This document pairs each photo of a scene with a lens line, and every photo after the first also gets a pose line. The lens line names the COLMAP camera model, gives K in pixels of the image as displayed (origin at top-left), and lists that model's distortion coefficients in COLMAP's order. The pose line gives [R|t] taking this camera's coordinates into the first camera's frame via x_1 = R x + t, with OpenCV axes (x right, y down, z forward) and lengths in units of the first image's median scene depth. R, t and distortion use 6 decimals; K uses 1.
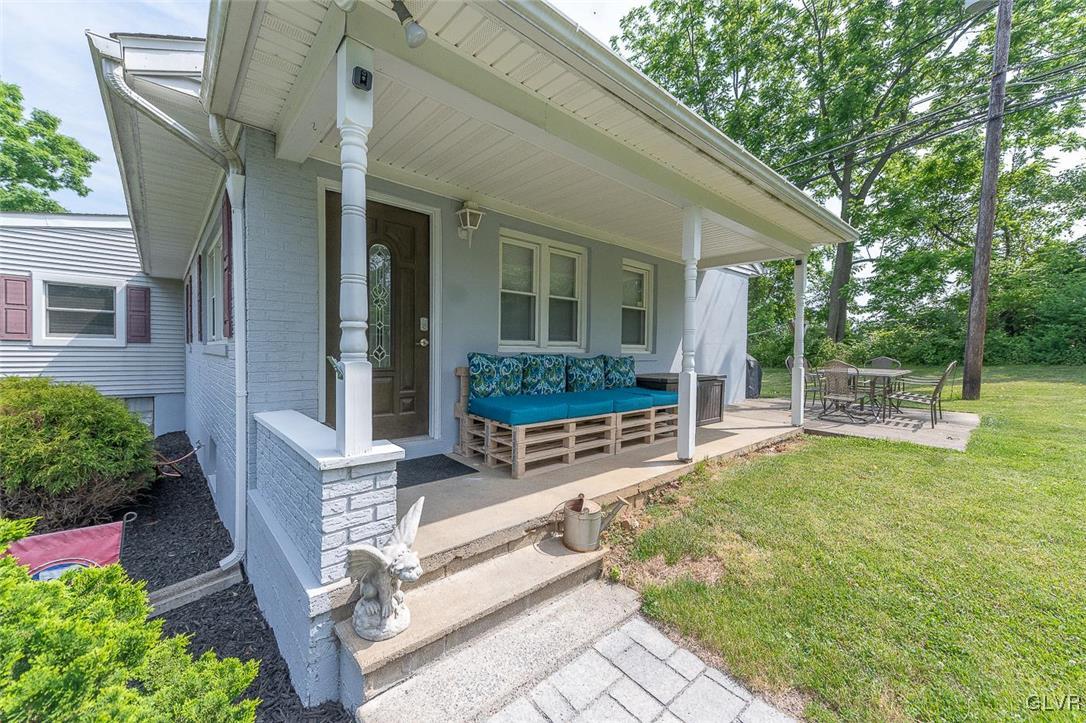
lens RADIAL K [[419.5, 0, 543.0], [0, 419.5, 361.5], [0, 0, 1]] dist [0.013254, -0.000136]
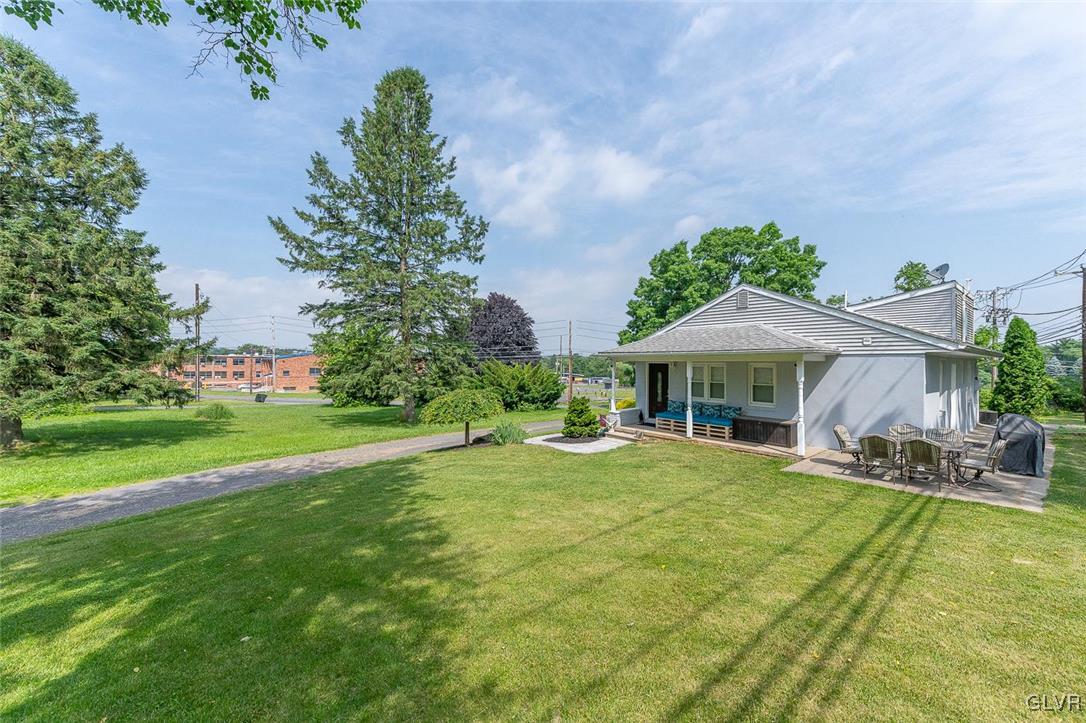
lens RADIAL K [[426.9, 0, 539.9], [0, 426.9, 359.3], [0, 0, 1]] dist [0.024665, -0.000090]
pose [[-0.032852, -0.015461, -0.999341, 3.183148], [-0.031039, 0.999414, -0.014441, -0.250442], [0.998978, 0.030544, -0.033313, -0.058056]]
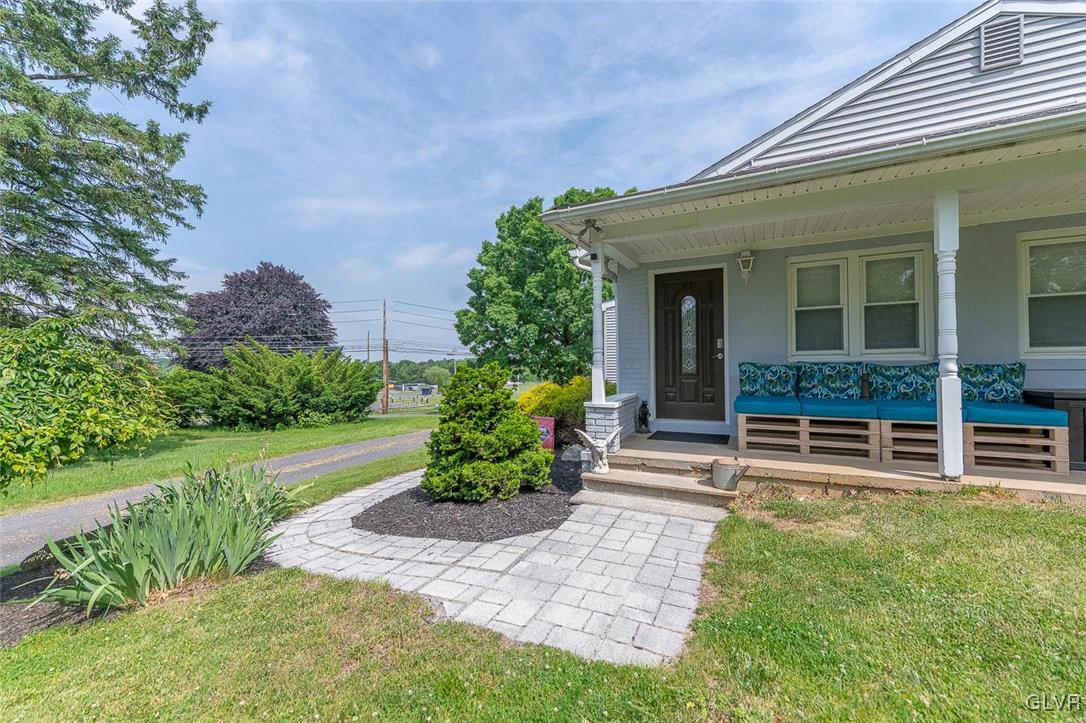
lens RADIAL K [[448.3, 0, 540.0], [0, 448.3, 359.5], [0, 0, 1]] dist [0.017008, -0.000326]
pose [[0.376525, -0.030196, -0.925914, 0.777435], [-0.012372, 0.999216, -0.037618, 0.027812], [0.926324, 0.025620, 0.375856, -0.131665]]
